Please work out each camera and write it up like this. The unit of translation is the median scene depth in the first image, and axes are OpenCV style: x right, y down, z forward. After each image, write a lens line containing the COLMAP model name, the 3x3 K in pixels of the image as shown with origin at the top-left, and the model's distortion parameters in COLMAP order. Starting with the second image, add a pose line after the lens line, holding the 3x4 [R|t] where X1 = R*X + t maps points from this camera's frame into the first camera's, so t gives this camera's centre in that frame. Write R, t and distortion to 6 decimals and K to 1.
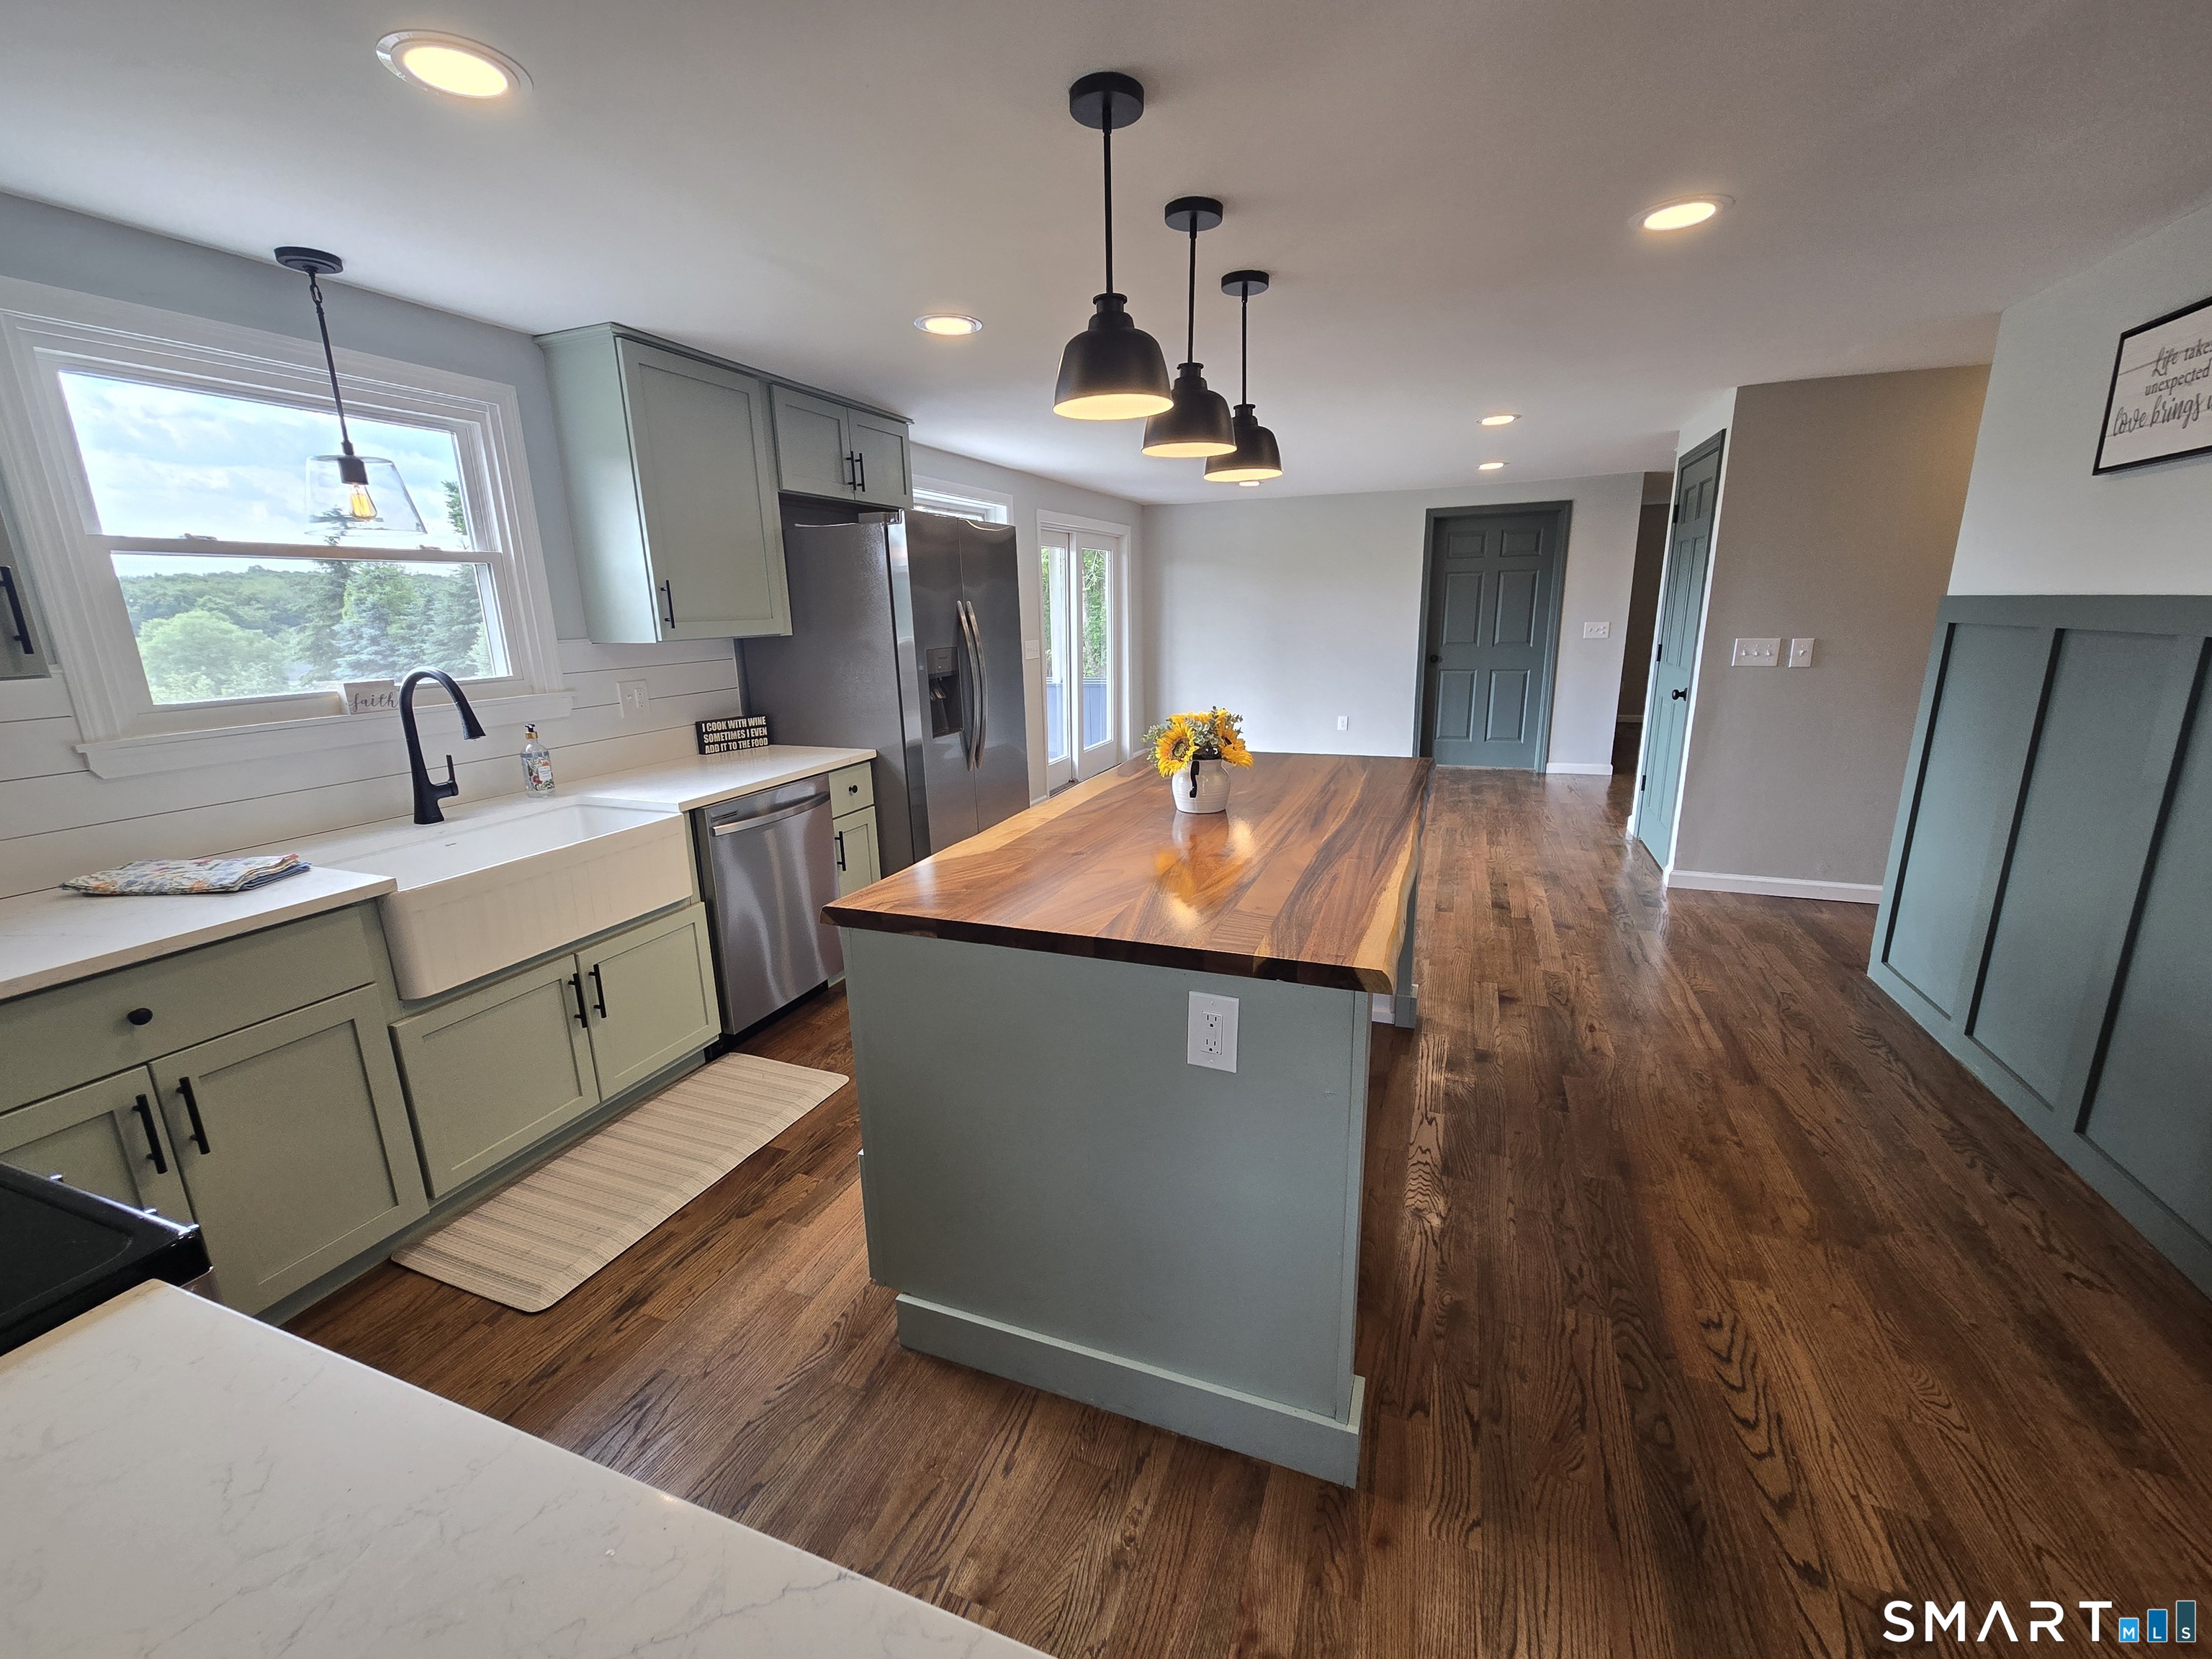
lens RADIAL K [[897.0, 0, 1092.4], [0, 897.0, 825.8], [0, 0, 1]] dist [-0.003089, -0.000395]
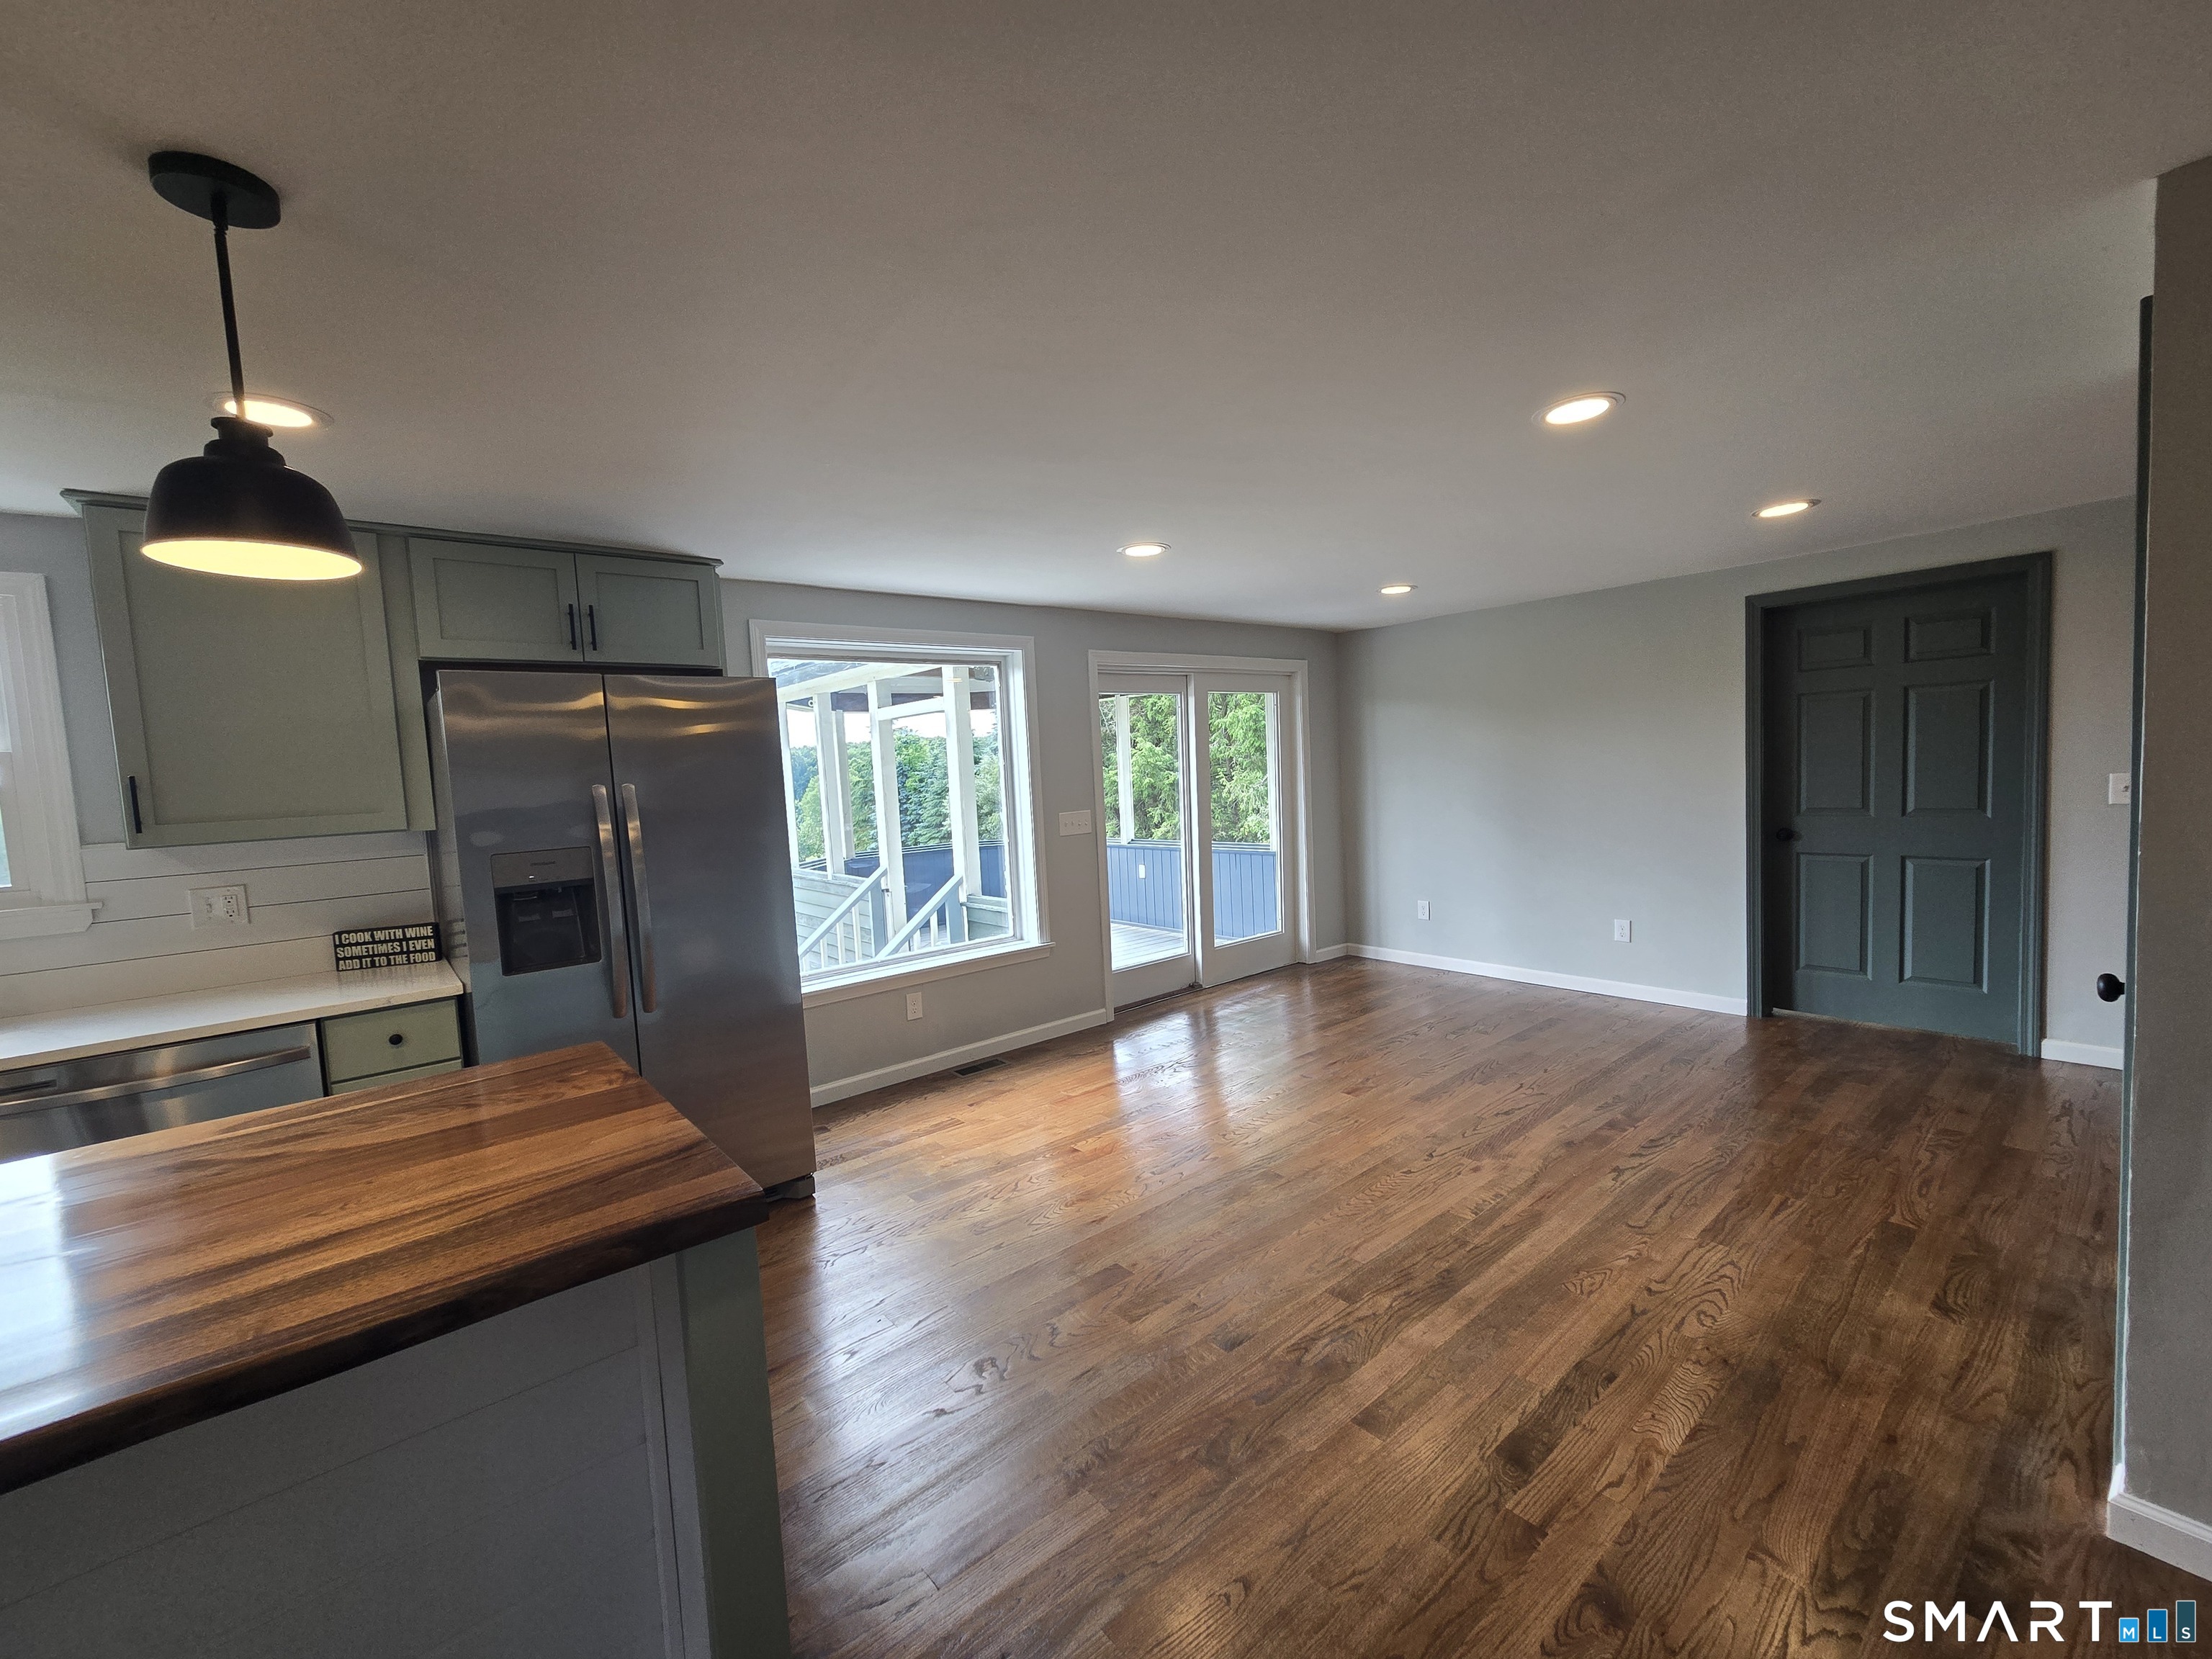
lens RADIAL K [[897.0, 0, 1092.4], [0, 897.0, 825.8], [0, 0, 1]] dist [-0.003089, -0.000395]
pose [[0.878699, 0.010062, -0.477270, 0.423872], [-0.084974, 0.987108, -0.135636, -0.117111], [0.469753, 0.159739, 0.868226, 0.429906]]
